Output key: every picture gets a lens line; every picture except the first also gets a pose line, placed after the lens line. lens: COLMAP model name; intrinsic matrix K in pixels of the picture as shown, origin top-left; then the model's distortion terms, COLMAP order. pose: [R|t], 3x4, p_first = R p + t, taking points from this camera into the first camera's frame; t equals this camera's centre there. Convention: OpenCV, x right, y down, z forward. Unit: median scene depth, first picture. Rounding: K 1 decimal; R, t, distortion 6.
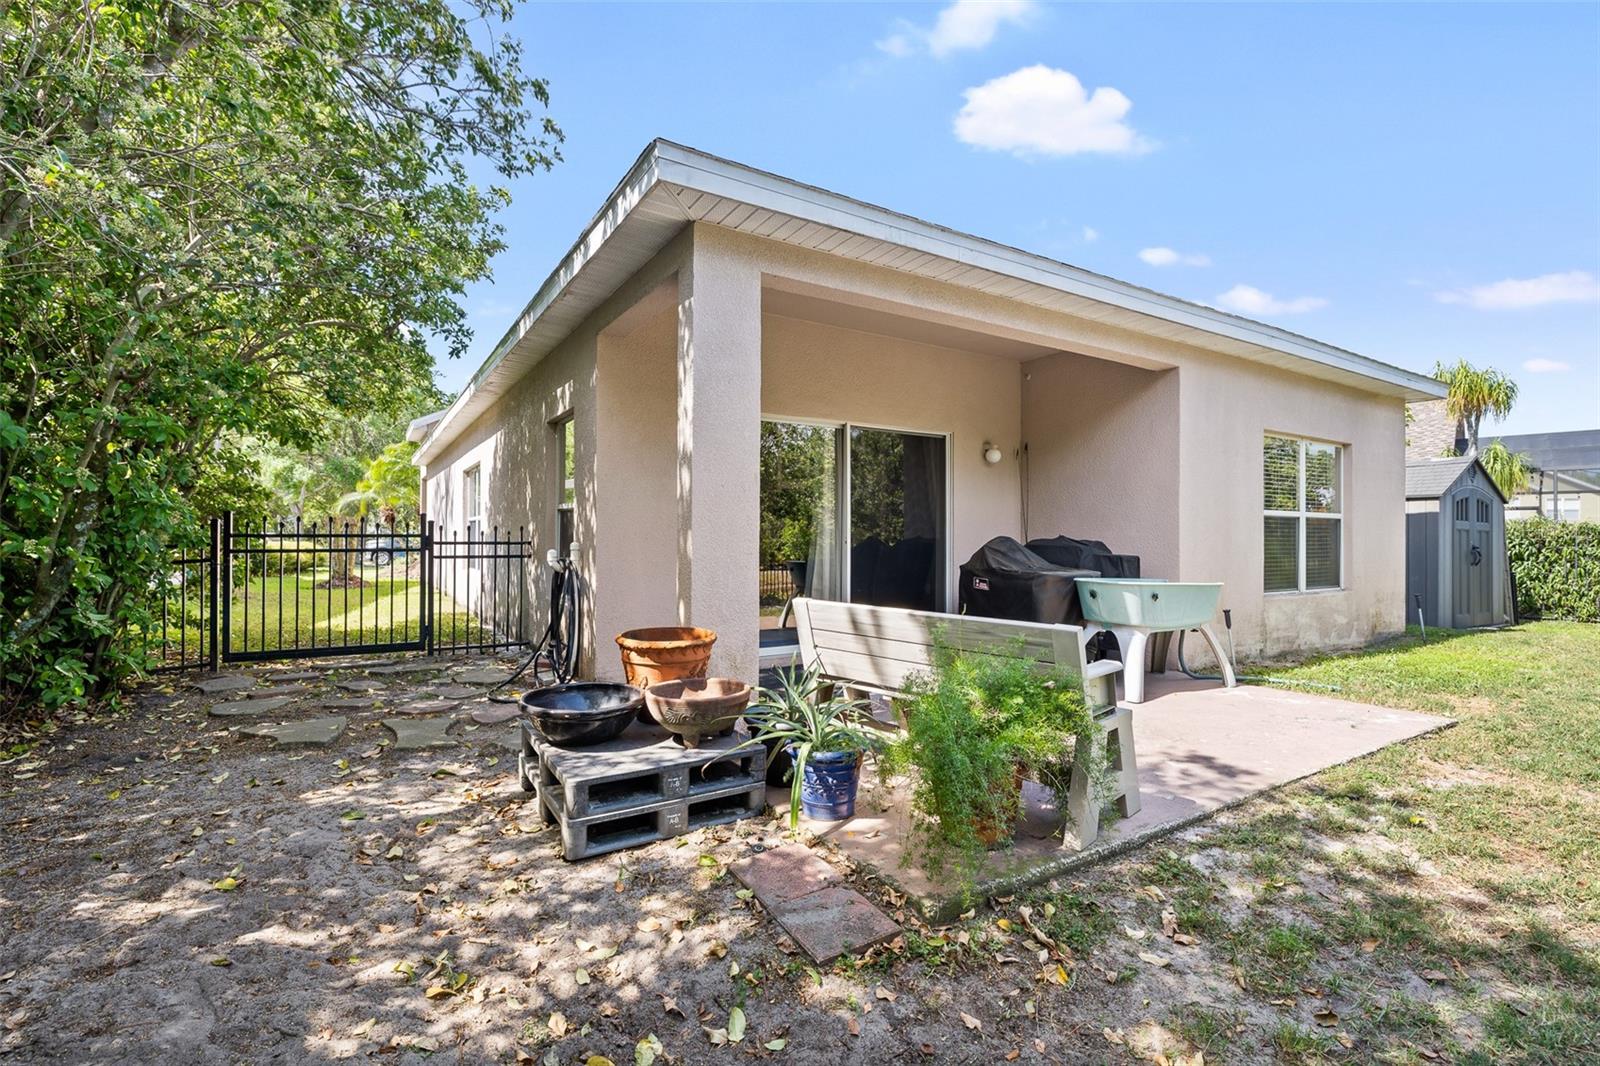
lens RADIAL K [[734.4, 0, 798.2], [0, 734.4, 527.8], [0, 0, 1]] dist [-0.004531, -0.000719]
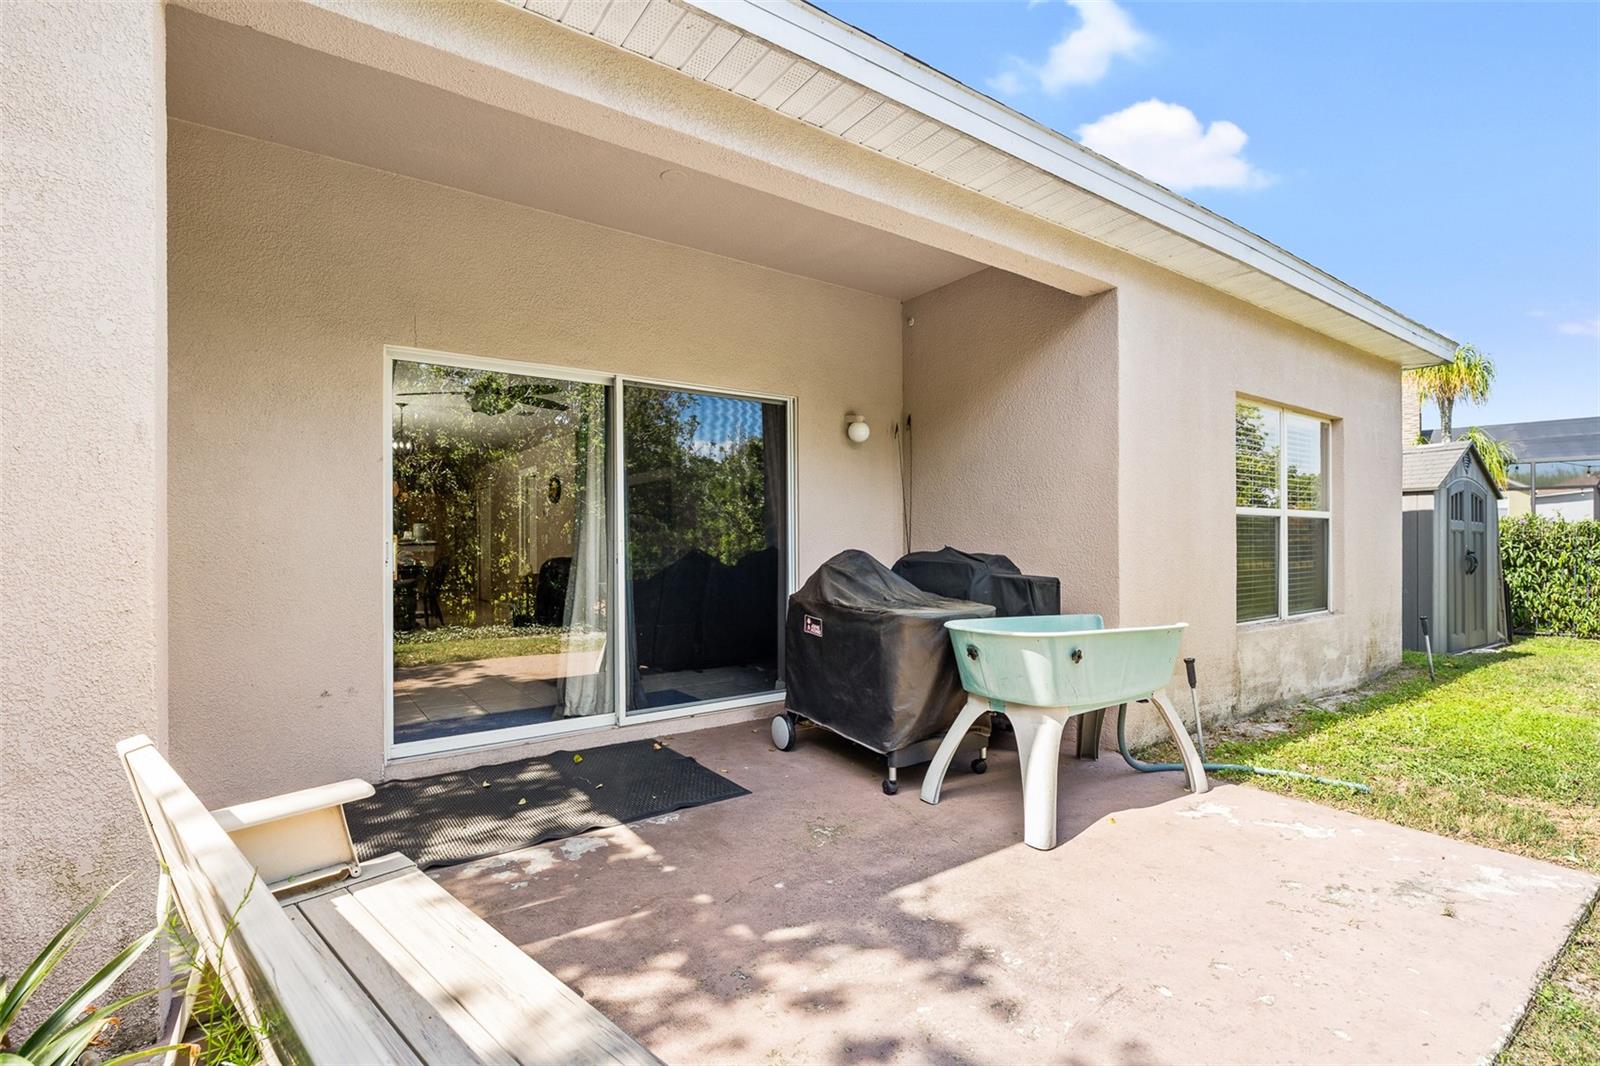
lens RADIAL K [[734.4, 0, 801.2], [0, 734.4, 539.8], [0, 0, 1]] dist [-0.004531, -0.000719]
pose [[0.997914, -0.009858, 0.063800, 0.167500], [0.009221, 0.999905, 0.010286, -0.003793], [-0.063895, -0.009676, 0.997910, 0.312877]]
